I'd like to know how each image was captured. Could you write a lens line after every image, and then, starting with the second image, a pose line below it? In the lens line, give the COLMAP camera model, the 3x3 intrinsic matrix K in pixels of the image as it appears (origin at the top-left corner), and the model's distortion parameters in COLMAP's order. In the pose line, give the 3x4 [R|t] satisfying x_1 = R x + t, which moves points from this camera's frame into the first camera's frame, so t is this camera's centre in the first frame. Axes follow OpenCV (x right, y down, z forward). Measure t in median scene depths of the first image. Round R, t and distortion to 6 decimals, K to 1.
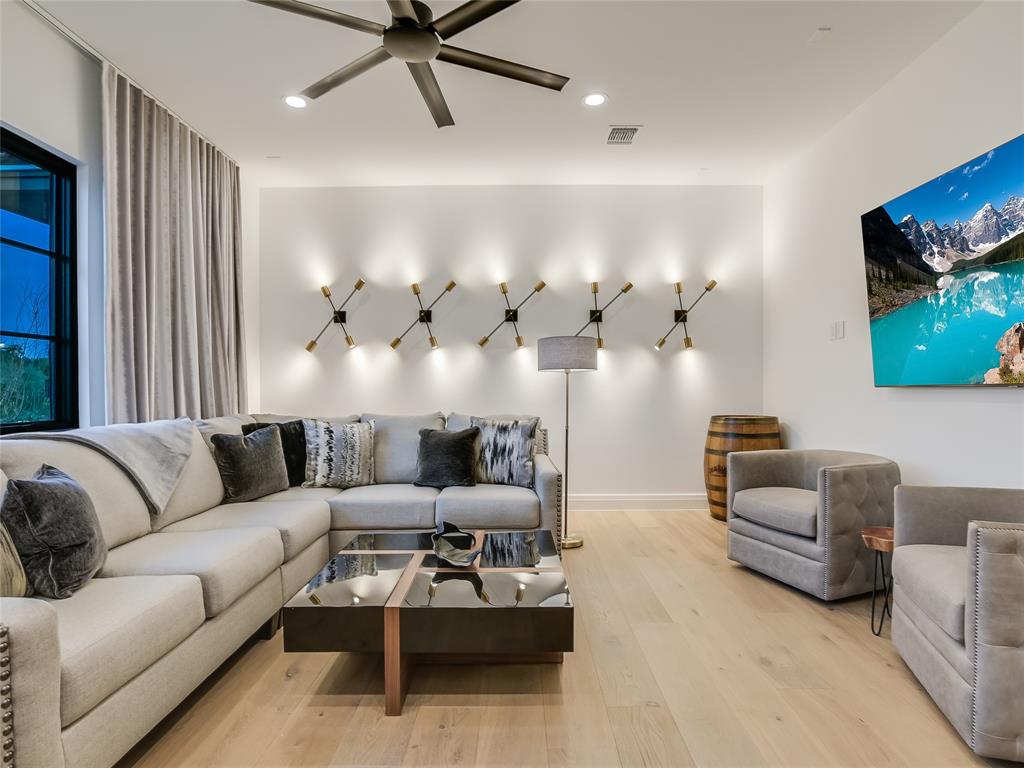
lens RADIAL K [[537.7, 0, 512.3], [0, 537.7, 391.7], [0, 0, 1]] dist [-0.019498, 0.005025]
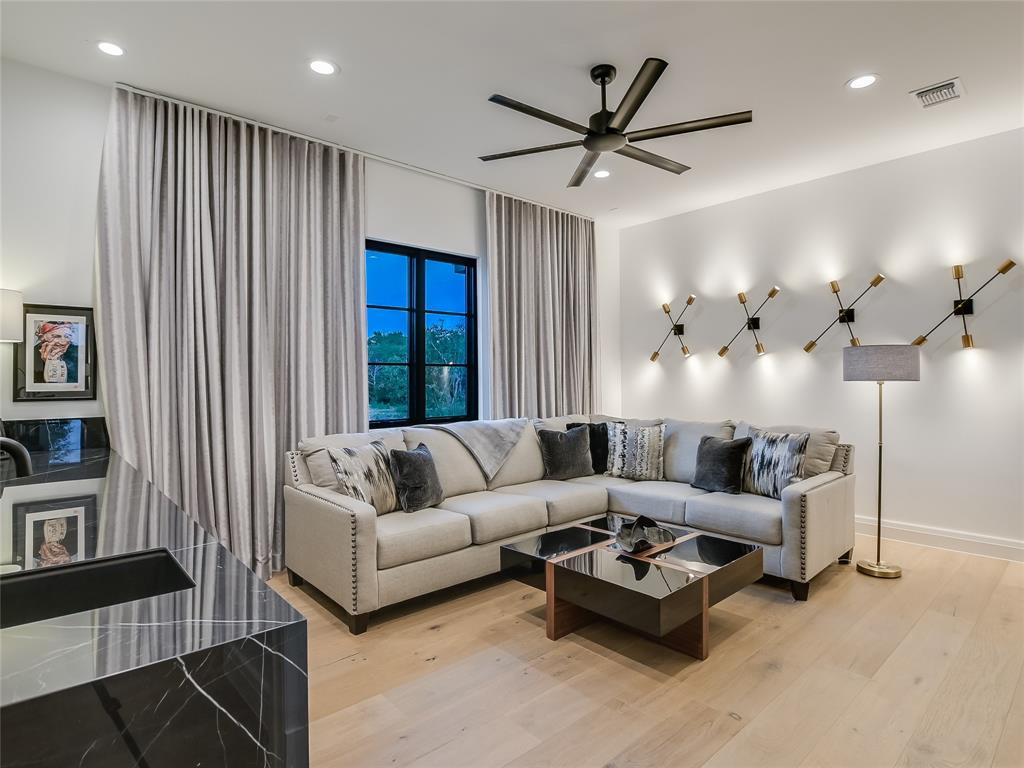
lens RADIAL K [[537.7, 0, 512.7], [0, 537.7, 376.0], [0, 0, 1]] dist [-0.019498, 0.005025]
pose [[0.680386, -0.010165, -0.732784, 0.391142], [-0.000864, 0.999892, -0.014672, -0.037634], [0.732853, 0.010616, 0.680304, -0.025932]]
